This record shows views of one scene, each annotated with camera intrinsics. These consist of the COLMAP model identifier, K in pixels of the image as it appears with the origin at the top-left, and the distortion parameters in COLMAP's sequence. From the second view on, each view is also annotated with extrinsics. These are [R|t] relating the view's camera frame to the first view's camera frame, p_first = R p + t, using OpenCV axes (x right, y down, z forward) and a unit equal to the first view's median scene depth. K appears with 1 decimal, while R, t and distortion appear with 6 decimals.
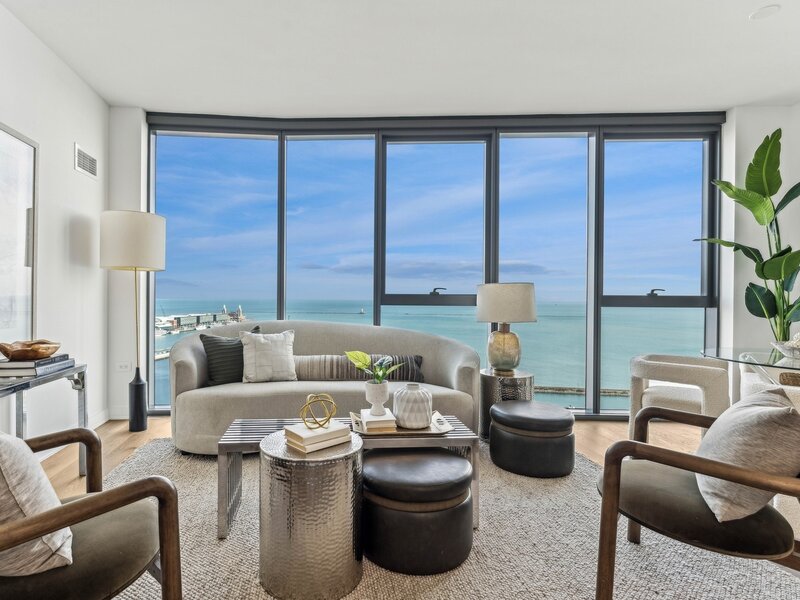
lens RADIAL K [[438.2, 0, 354.7], [0, 438.2, 302.6], [0, 0, 1]] dist [0.001246, -0.000291]
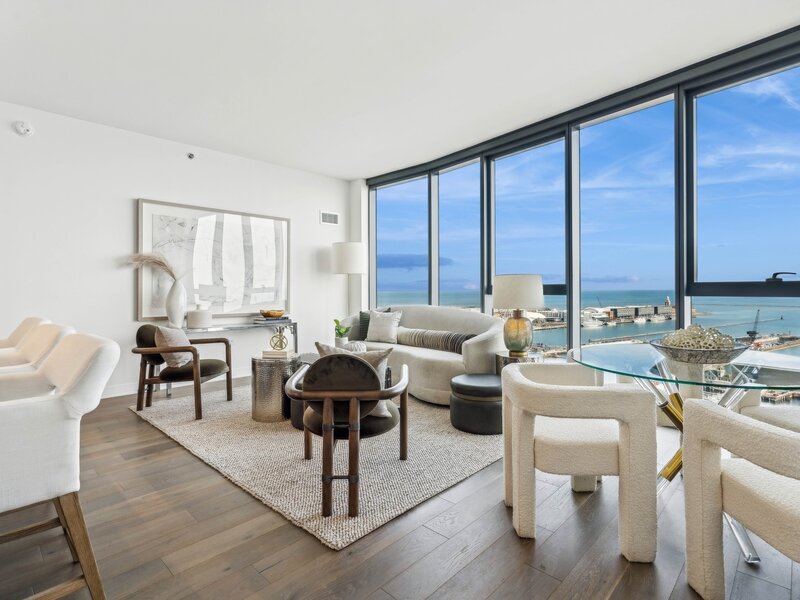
lens RADIAL K [[418.3, 0, 400.1], [0, 418.3, 294.2], [0, 0, 1]] dist [0.001615, -0.000202]
pose [[0.655522, -0.002168, -0.755173, 0.821803], [0.001822, 0.999998, -0.001290, 0.006387], [0.755174, -0.000531, 0.655524, 0.050999]]
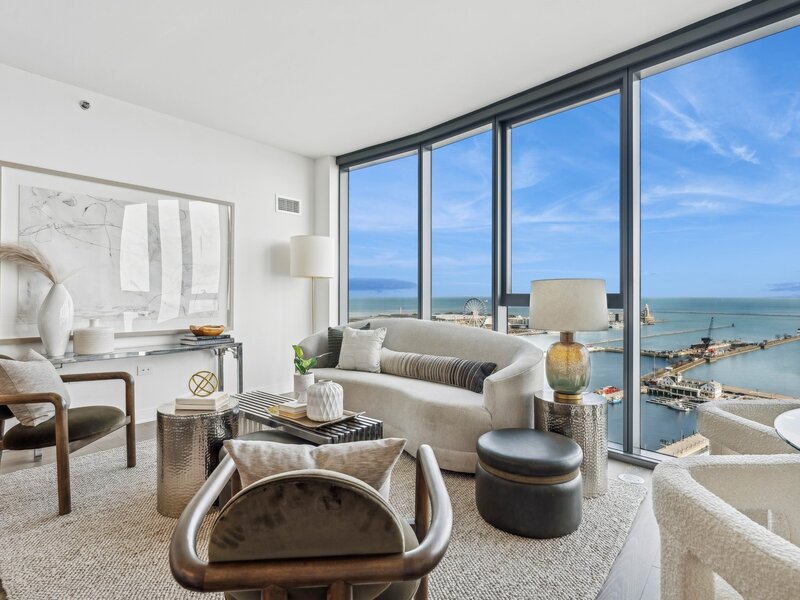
lens RADIAL K [[432.5, 0, 396.8], [0, 432.5, 299.2], [0, 0, 1]] dist [-0.001529, 0.000573]
pose [[0.711184, -0.000483, -0.703005, 0.567993], [-0.003196, 0.999987, -0.003920, -0.004674], [0.702998, 0.005035, 0.711174, 0.211953]]
